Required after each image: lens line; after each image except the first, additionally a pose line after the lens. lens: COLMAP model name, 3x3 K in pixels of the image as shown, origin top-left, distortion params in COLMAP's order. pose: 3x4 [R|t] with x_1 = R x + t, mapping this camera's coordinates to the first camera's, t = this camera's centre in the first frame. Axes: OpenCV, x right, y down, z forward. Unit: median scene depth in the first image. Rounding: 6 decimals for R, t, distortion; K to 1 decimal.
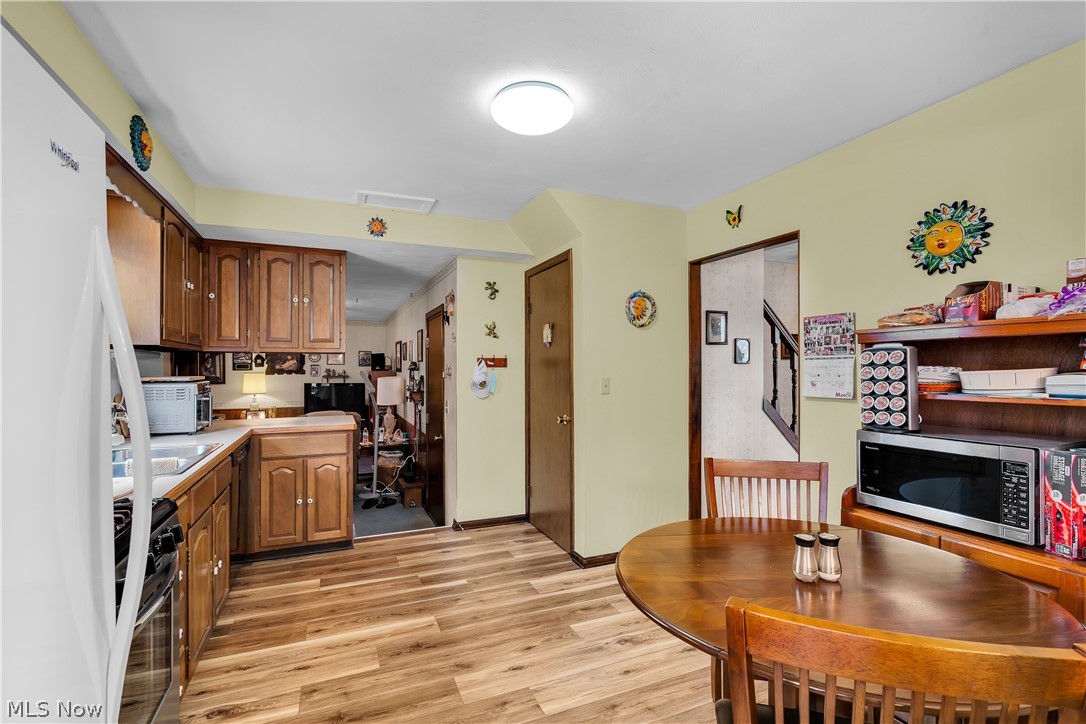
lens RADIAL K [[490.6, 0, 541.8], [0, 490.6, 366.7], [0, 0, 1]] dist [-0.004242, -0.000157]
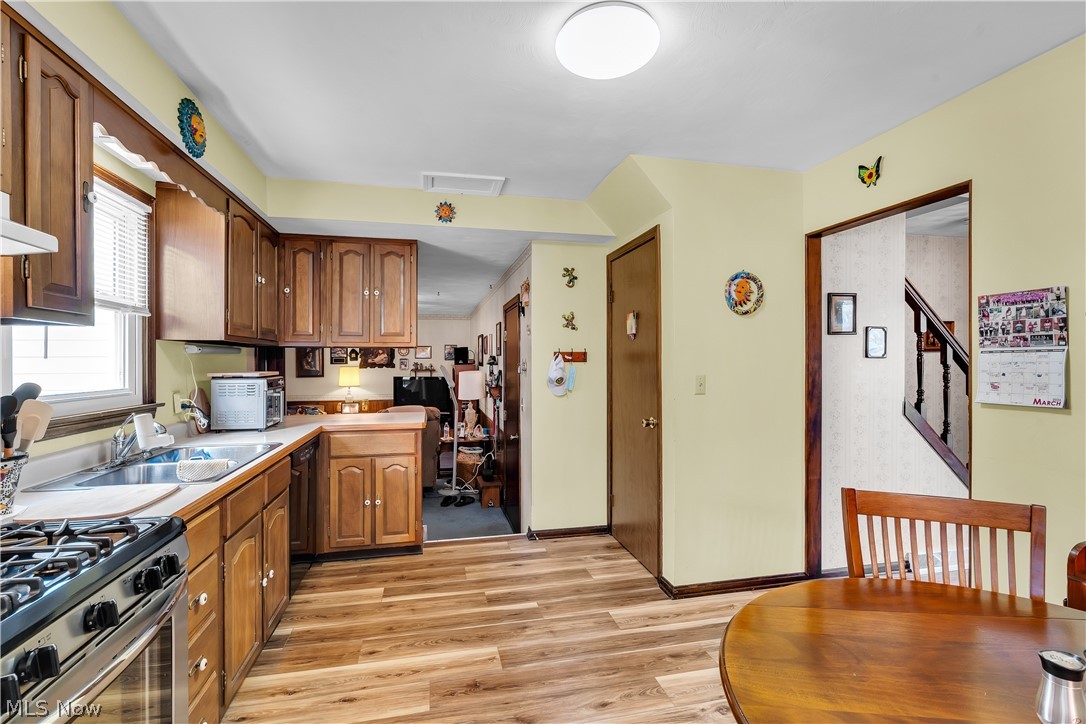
lens RADIAL K [[490.8, 0, 540.1], [0, 490.8, 360.3], [0, 0, 1]] dist [-0.002985, 0.000918]
pose [[0.983169, -0.000334, -0.182699, 0.012350], [0.000507, 0.999999, 0.000899, -0.003487], [0.182698, -0.000977, 0.983169, 0.114461]]
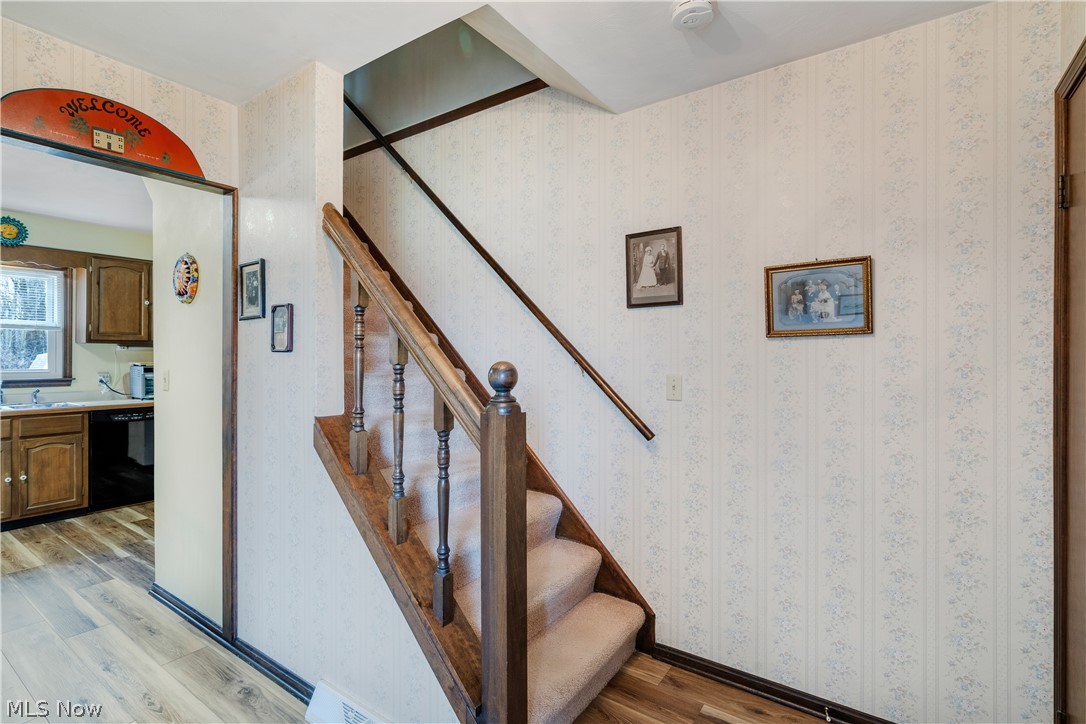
lens RADIAL K [[512.5, 0, 541.7], [0, 512.5, 356.9], [0, 0, 1]] dist [-0.000014, 0.000151]
pose [[0.529216, 0.003988, -0.848478, 1.117275], [-0.002472, 0.999992, 0.003158, -0.003888], [0.848483, 0.000427, 0.529222, 1.031509]]
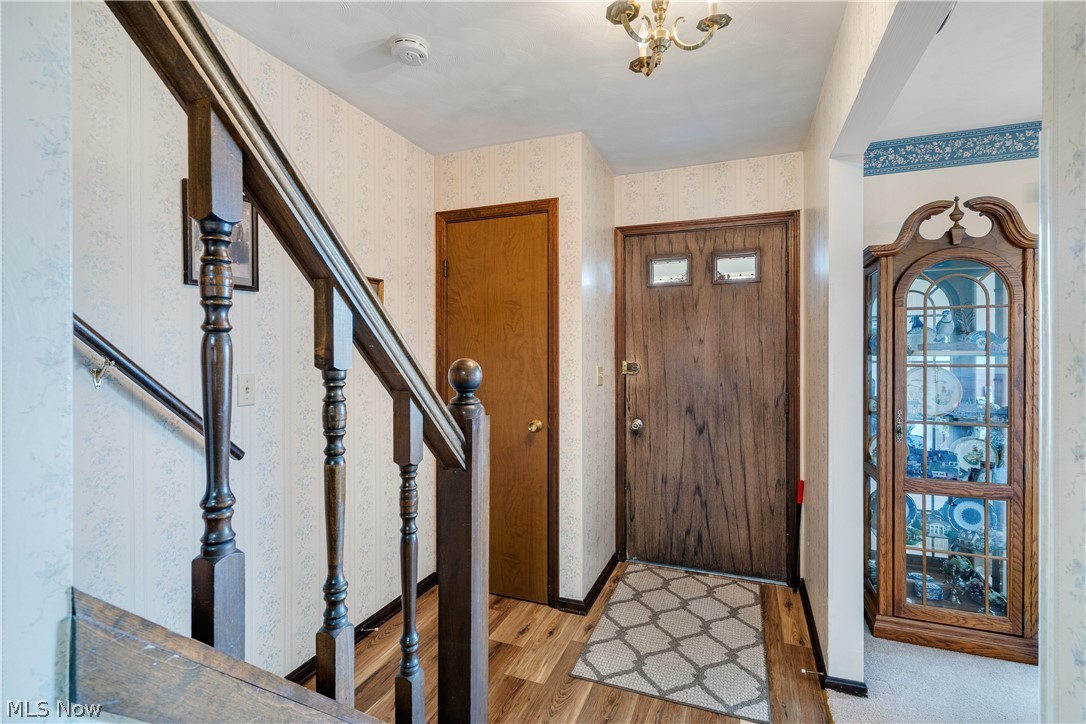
lens RADIAL K [[512.5, 0, 541.7], [0, 512.5, 356.9], [0, 0, 1]] dist [-0.000014, 0.000151]
pose [[0.704215, -0.006253, 0.709960, 0.495400], [0.000521, 0.999965, 0.008290, -0.002643], [-0.709987, -0.005469, 0.704194, 0.919595]]
